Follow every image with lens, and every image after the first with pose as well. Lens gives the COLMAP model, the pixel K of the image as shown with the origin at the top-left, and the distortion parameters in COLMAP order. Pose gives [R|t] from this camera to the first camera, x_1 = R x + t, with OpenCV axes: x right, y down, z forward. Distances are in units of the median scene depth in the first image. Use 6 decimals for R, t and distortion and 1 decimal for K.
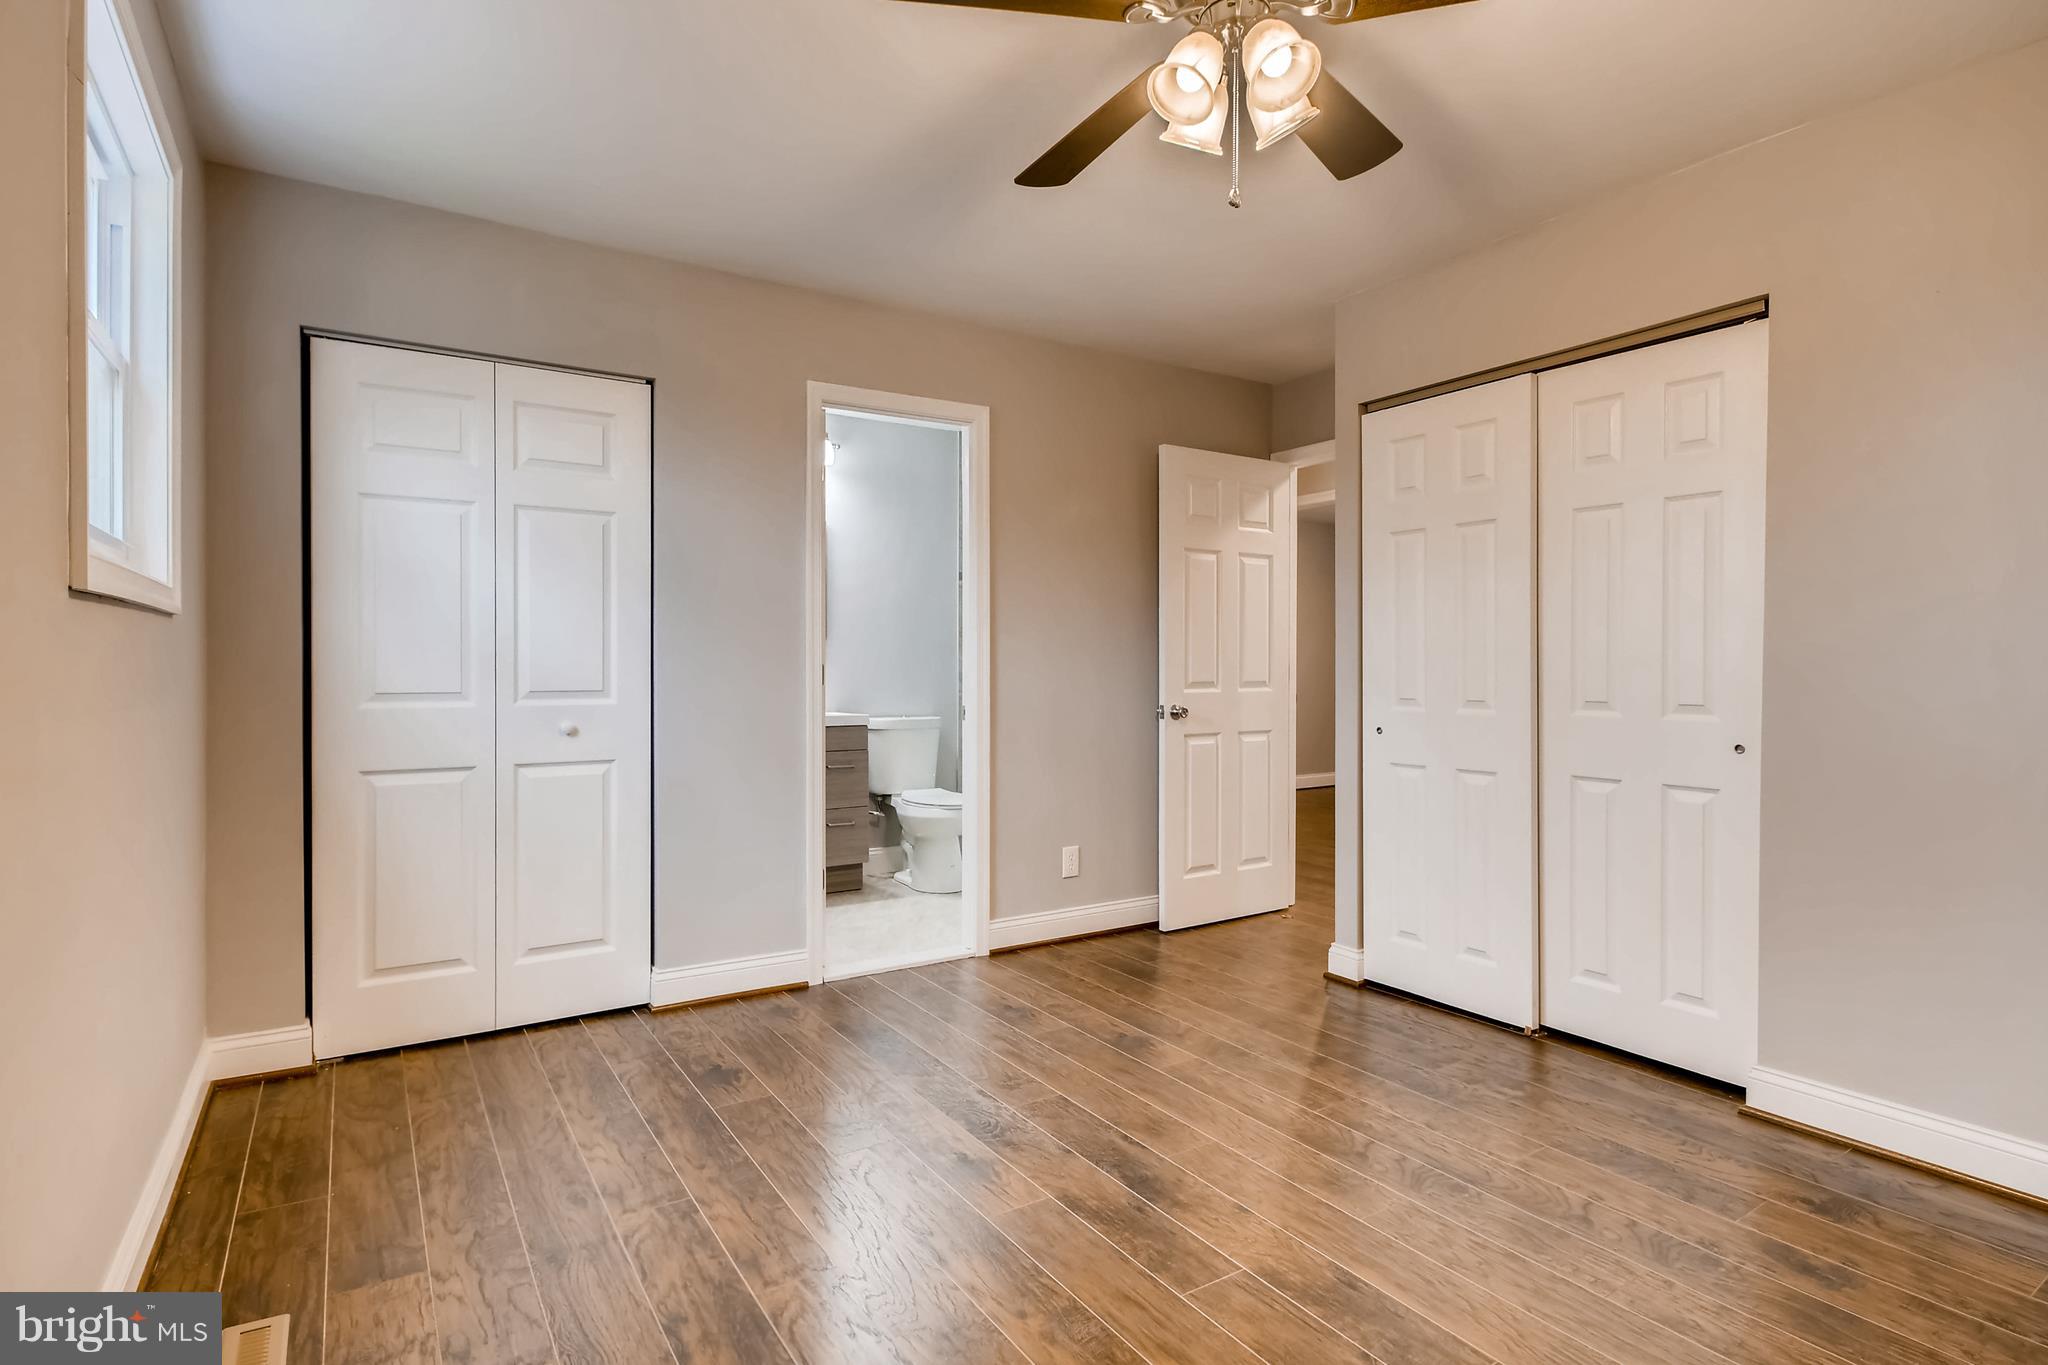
lens RADIAL K [[1029.9, 0, 1012.3], [0, 1029.9, 669.0], [0, 0, 1]] dist [0.007311, 0.000410]
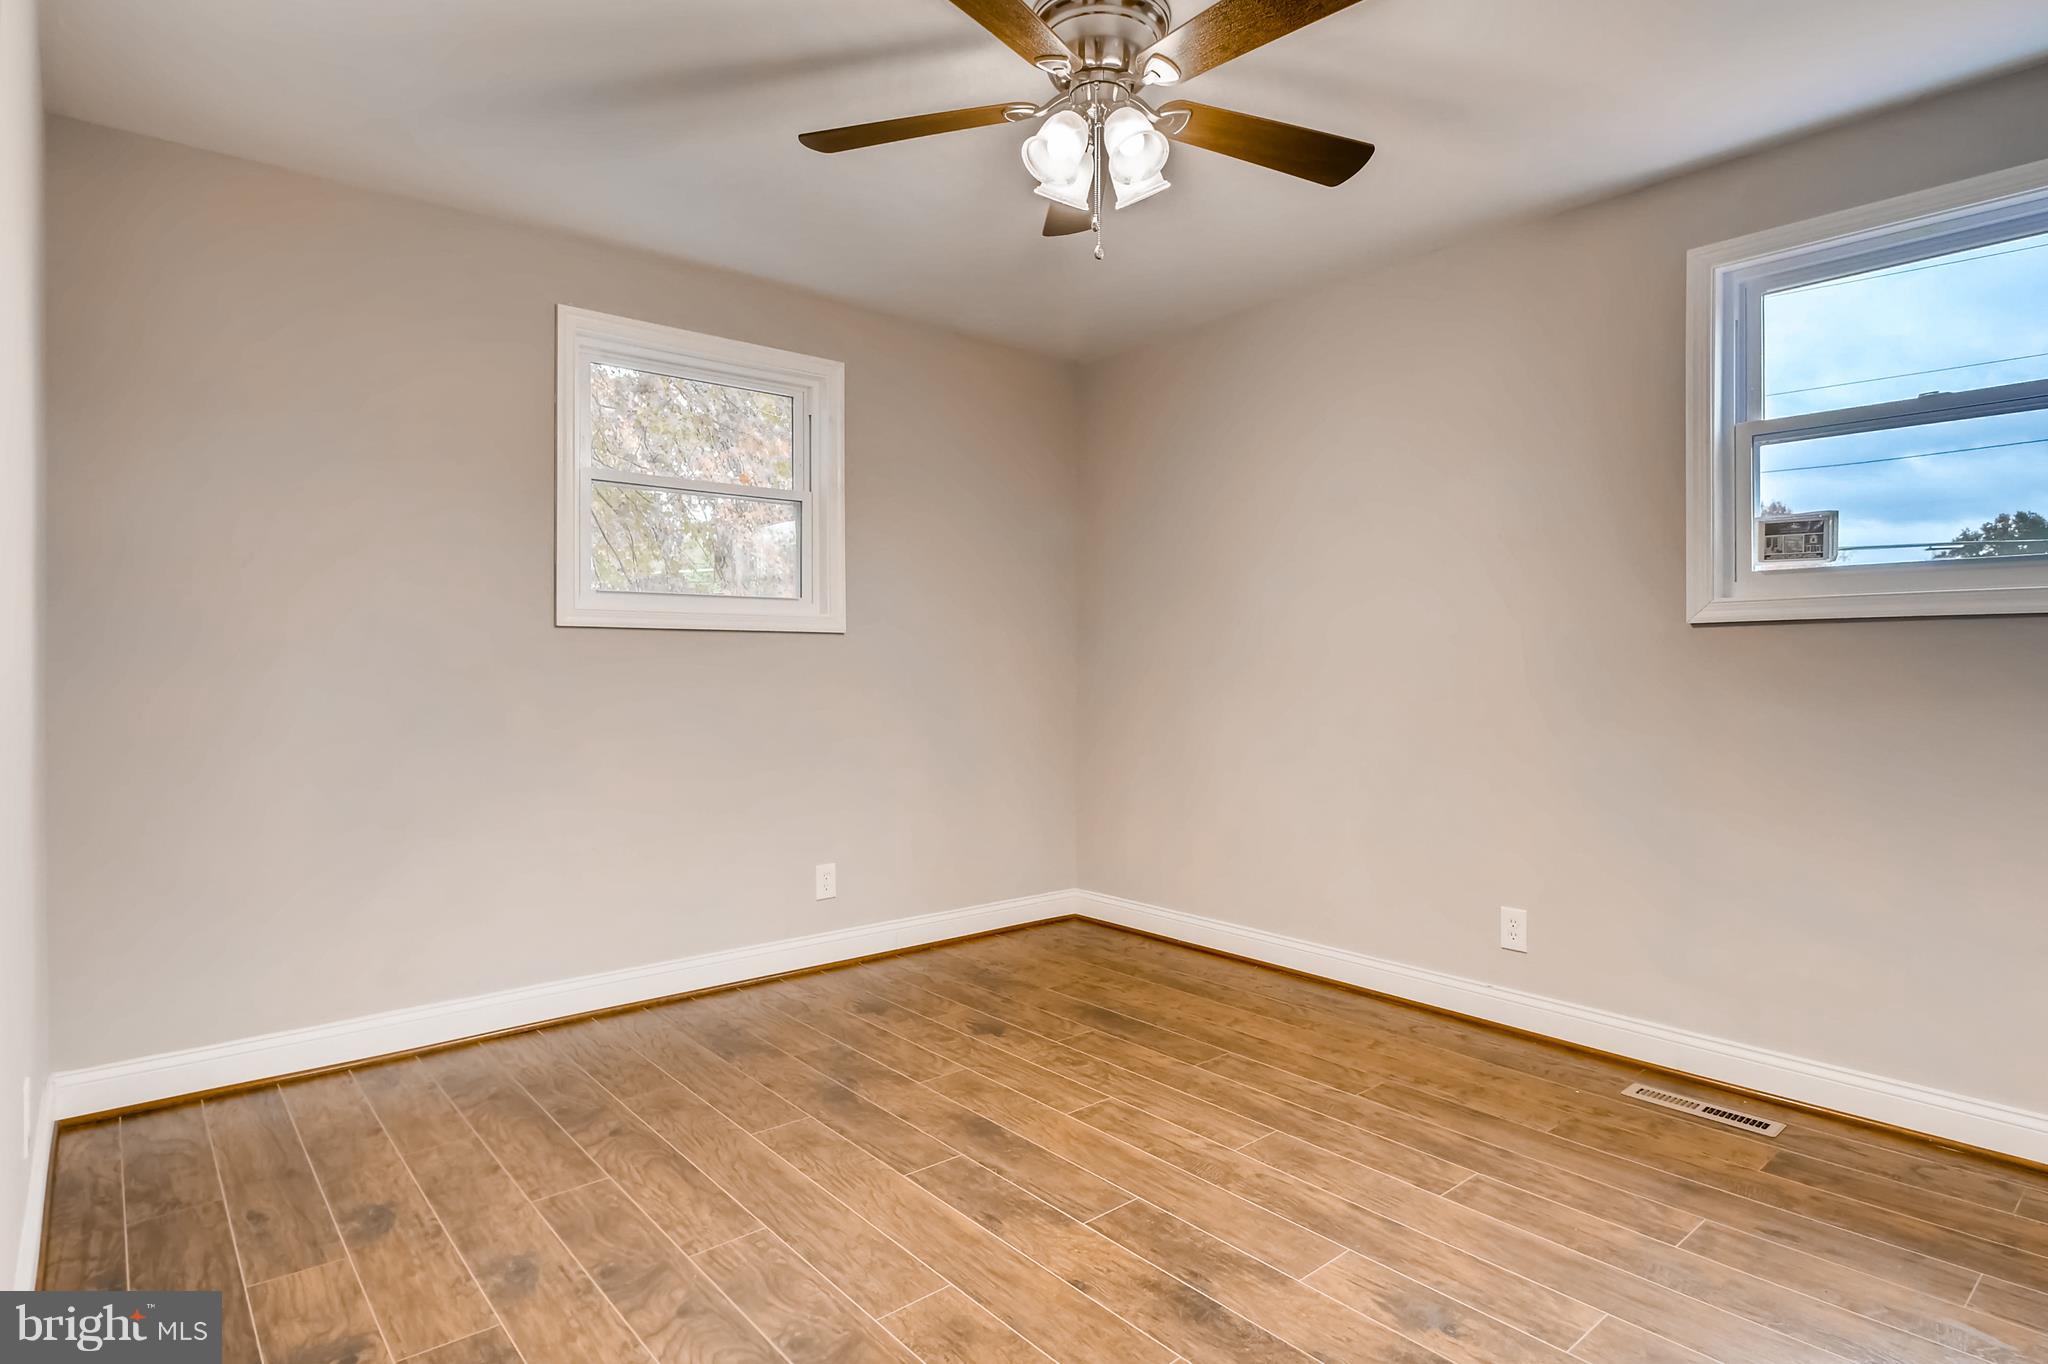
lens RADIAL K [[1029.9, 0, 1012.3], [0, 1029.9, 668.5], [0, 0, 1]] dist [0.007311, 0.000410]
pose [[-0.994477, -0.003185, -0.104908, 0.401730], [-0.005064, 0.999831, 0.017645, -0.014430], [0.104834, 0.018079, -0.994325, 1.995069]]
